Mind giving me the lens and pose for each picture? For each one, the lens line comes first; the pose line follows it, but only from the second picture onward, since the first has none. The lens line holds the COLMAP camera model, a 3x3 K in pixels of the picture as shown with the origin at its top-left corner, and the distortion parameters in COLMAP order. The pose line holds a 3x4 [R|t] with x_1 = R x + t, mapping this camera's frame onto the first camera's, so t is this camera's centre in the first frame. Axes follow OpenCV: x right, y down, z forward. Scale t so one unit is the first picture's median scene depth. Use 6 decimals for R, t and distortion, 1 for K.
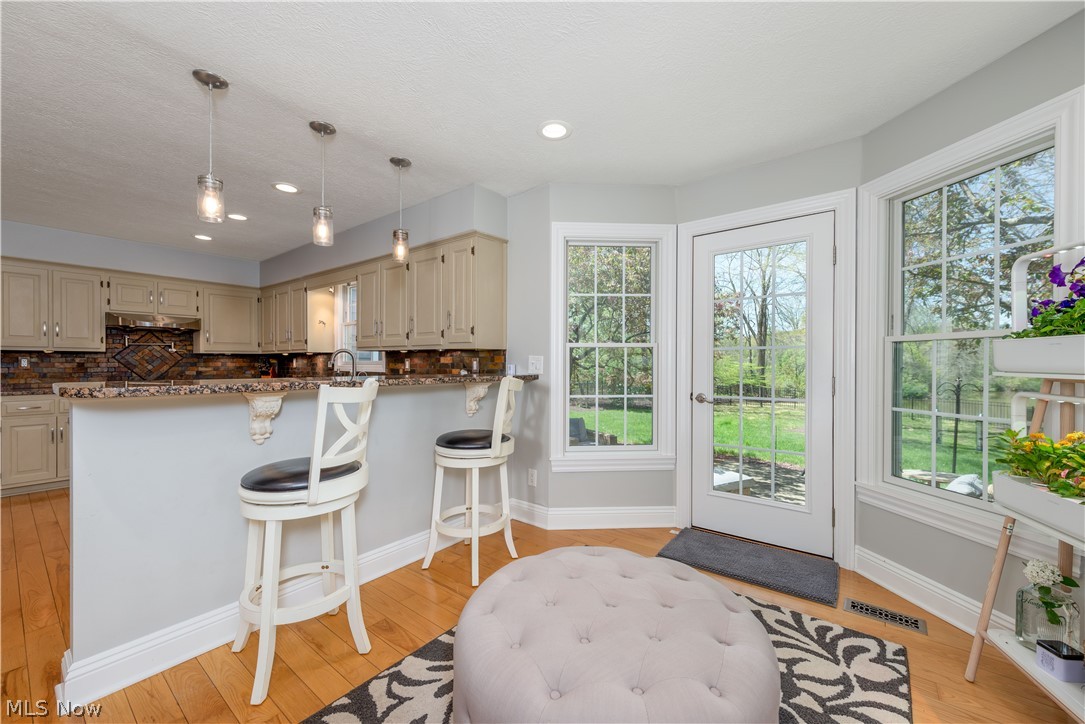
lens RADIAL K [[428.5, 0, 540.5], [0, 428.5, 367.6], [0, 0, 1]] dist [0.003907, -0.000286]
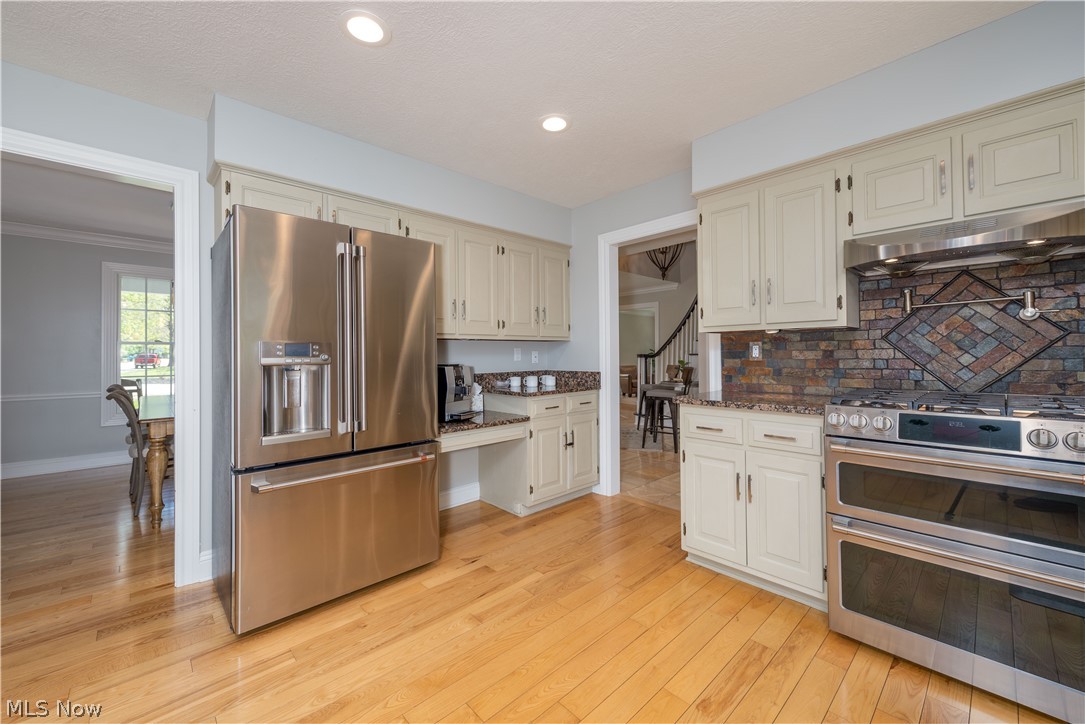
lens RADIAL K [[428.5, 0, 533.6], [0, 428.5, 350.6], [0, 0, 1]] dist [0.003907, -0.000286]
pose [[-0.166995, -0.010102, -0.985906, -0.459719], [-0.000884, 0.999949, -0.010096, -0.005038], [0.985957, -0.000814, -0.166996, 0.692635]]
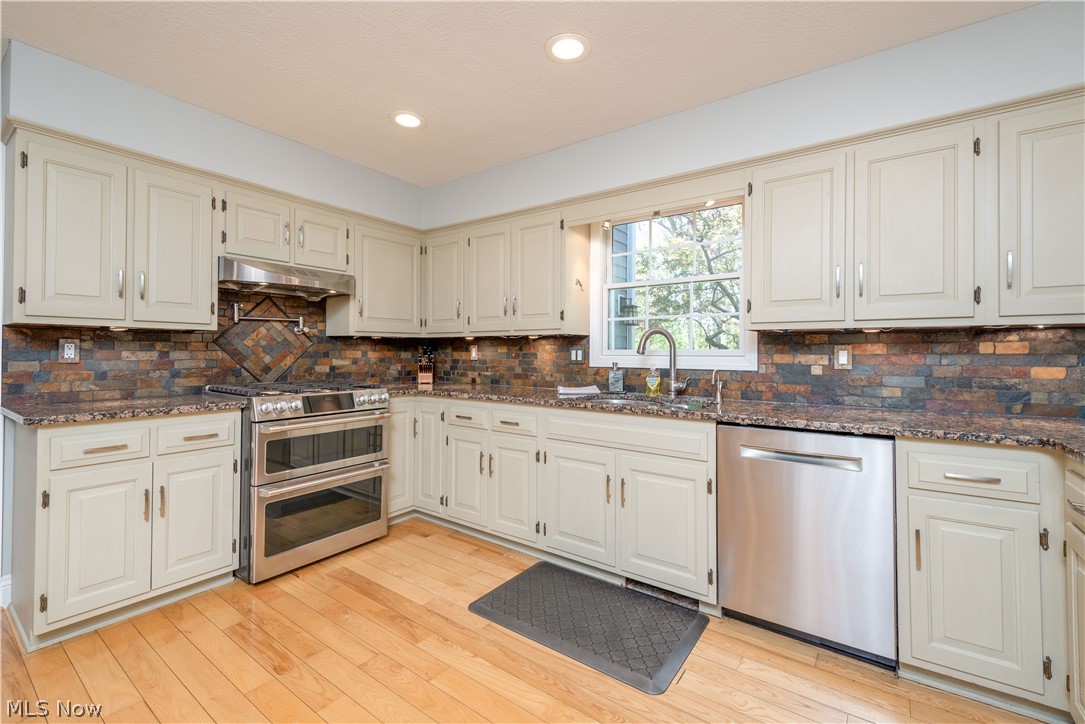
lens RADIAL K [[471.3, 0, 543.3], [0, 471.3, 350.6], [0, 0, 1]] dist [0.007120, -0.000244]
pose [[0.999260, 0.003162, 0.038346, -0.589506], [-0.002602, 0.999889, -0.014643, -0.004497], [-0.038388, 0.014532, 0.999157, 0.374195]]
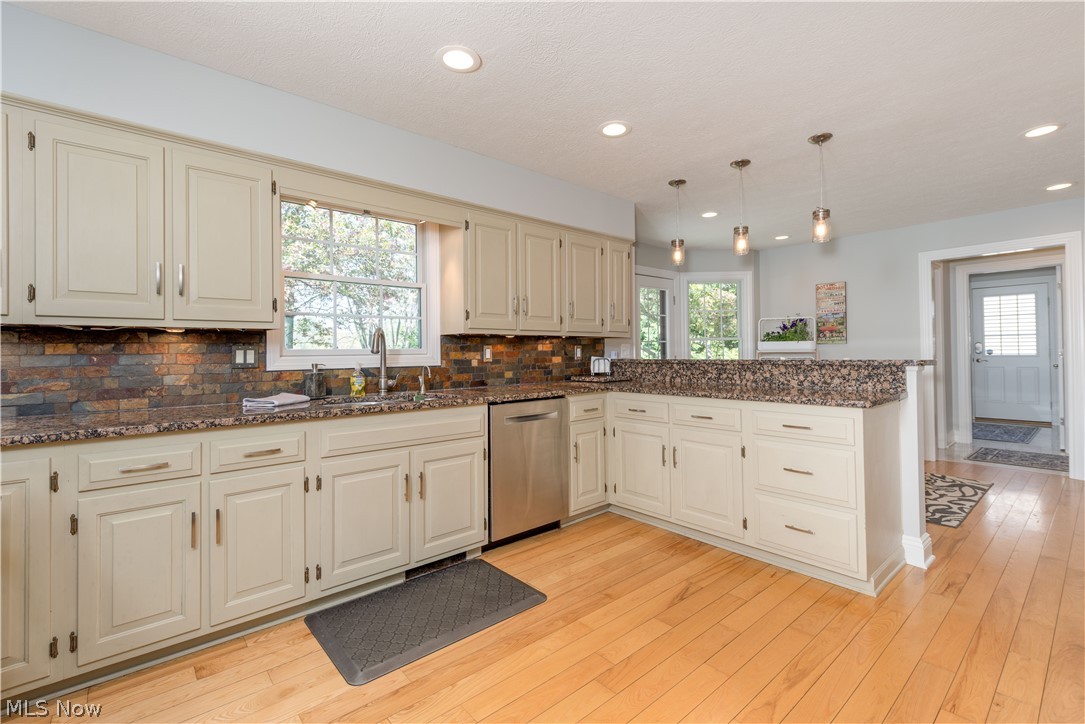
lens RADIAL K [[471.3, 0, 551.6], [0, 471.3, 352.2], [0, 0, 1]] dist [0.007120, -0.000244]
pose [[0.188068, -0.005985, 0.982138, -0.951048], [0.020828, 0.999781, 0.002104, -0.006973], [-0.981935, 0.020061, 0.188151, 0.617367]]
